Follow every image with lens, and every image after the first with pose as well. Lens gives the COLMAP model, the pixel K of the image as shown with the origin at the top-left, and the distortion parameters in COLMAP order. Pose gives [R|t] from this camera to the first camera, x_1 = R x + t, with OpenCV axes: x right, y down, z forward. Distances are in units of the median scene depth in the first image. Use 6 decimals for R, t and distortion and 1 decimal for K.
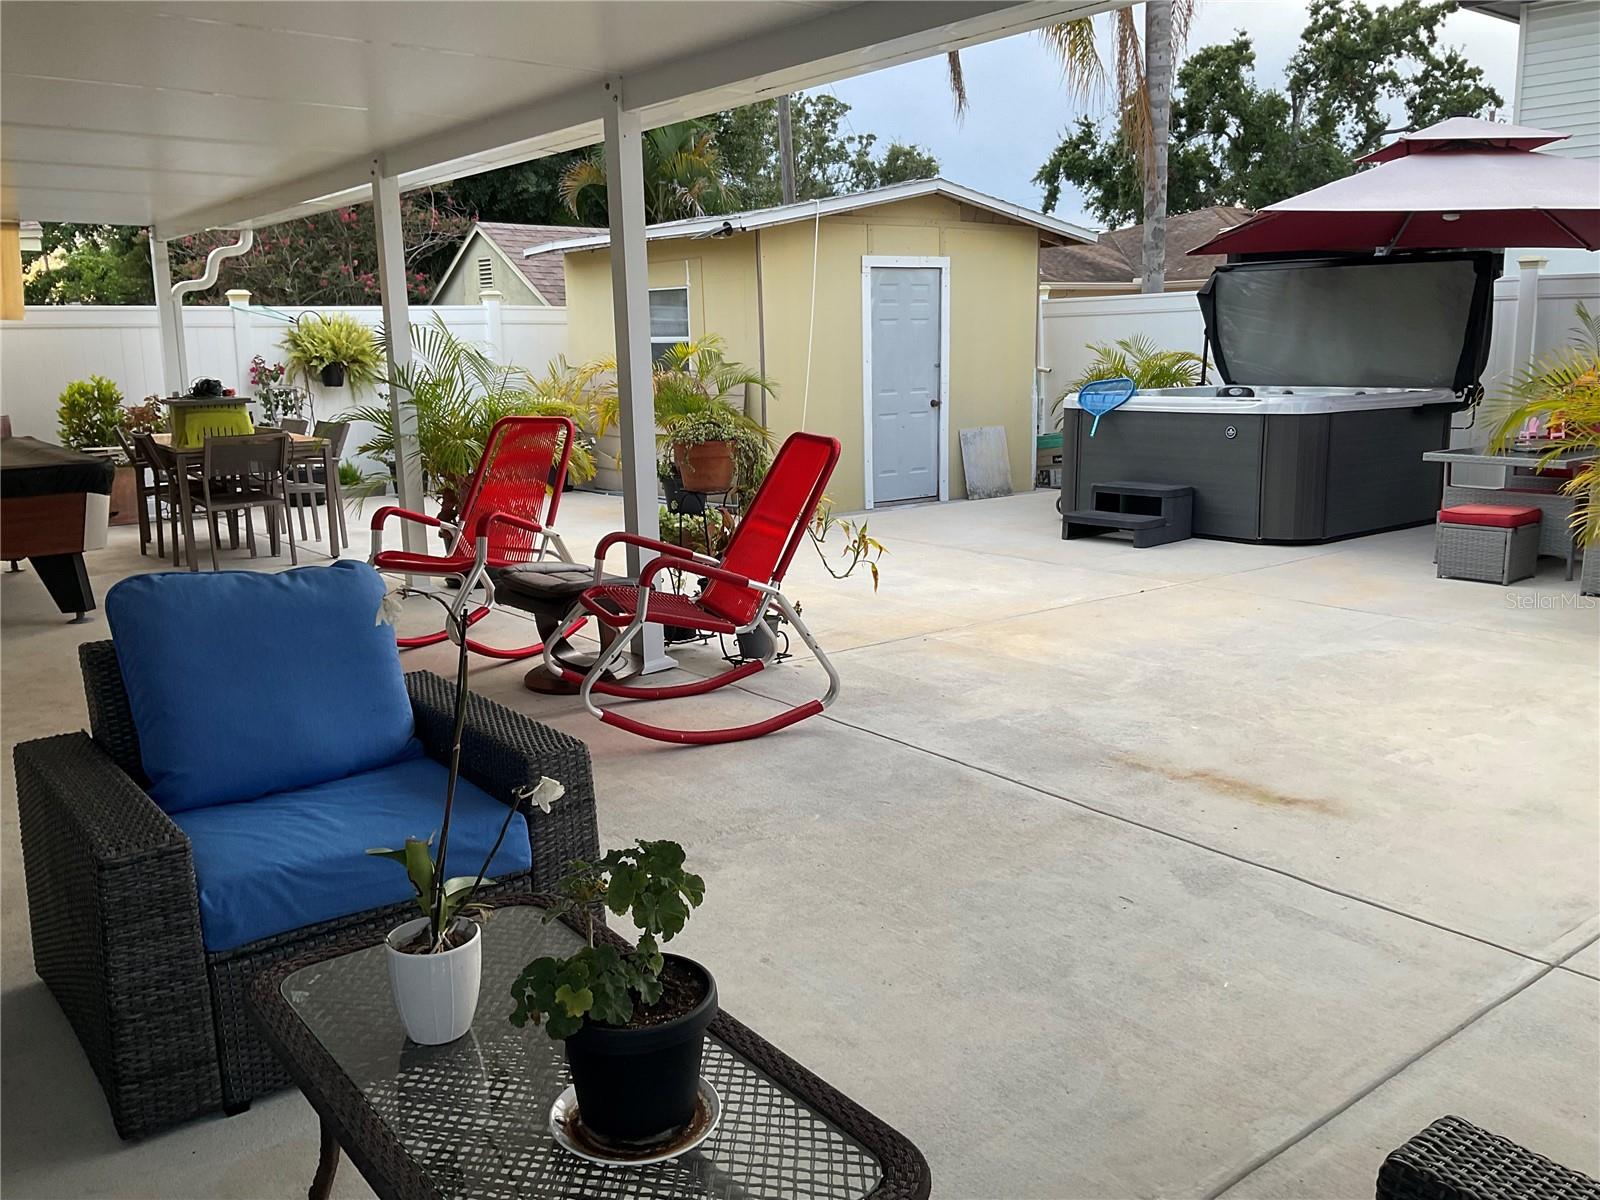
lens RADIAL K [[1321.5, 0, 799.4], [0, 1321.5, 607.2], [0, 0, 1]] dist [0.063696, -0.117489]
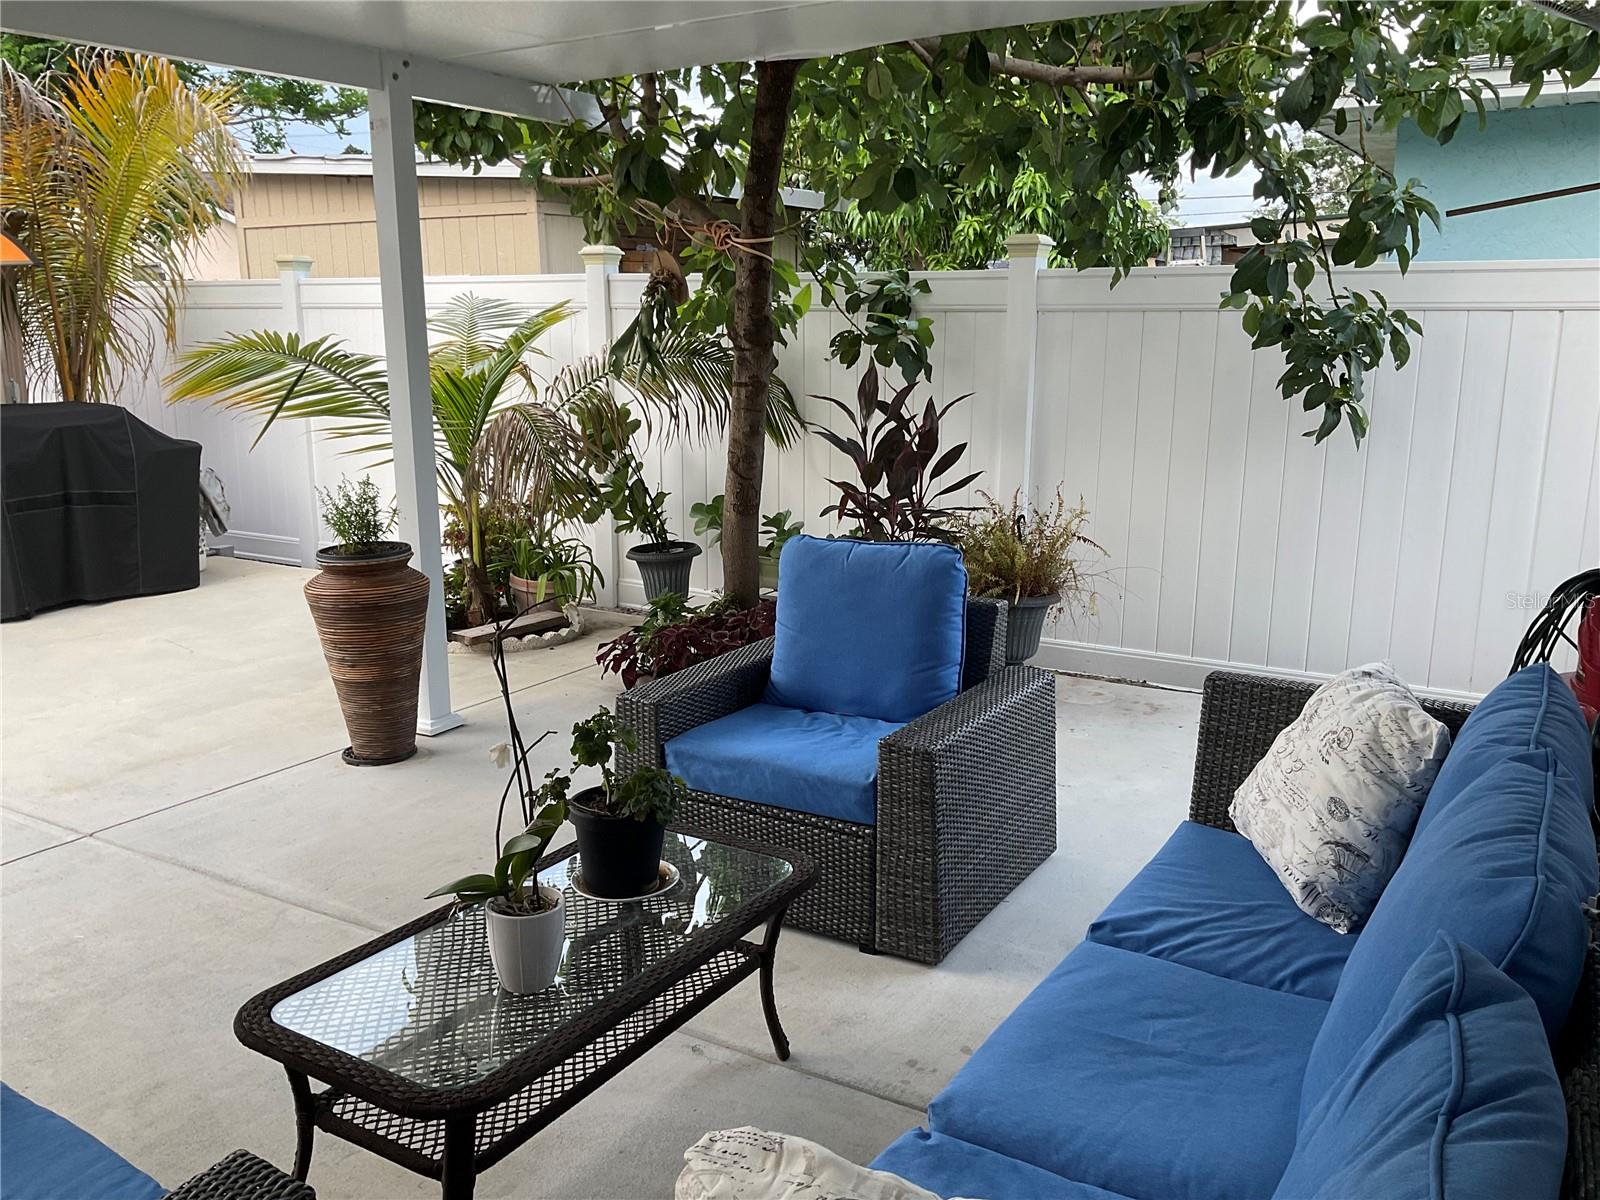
lens RADIAL K [[1321.5, 0, 804.5], [0, 1321.5, 596.2], [0, 0, 1]] dist [0.063696, -0.117489]
pose [[-0.361362, -0.175095, 0.915838, -0.247825], [0.191672, 0.947285, 0.256735, -0.047265], [-0.912513, 0.268315, -0.308752, 0.188365]]
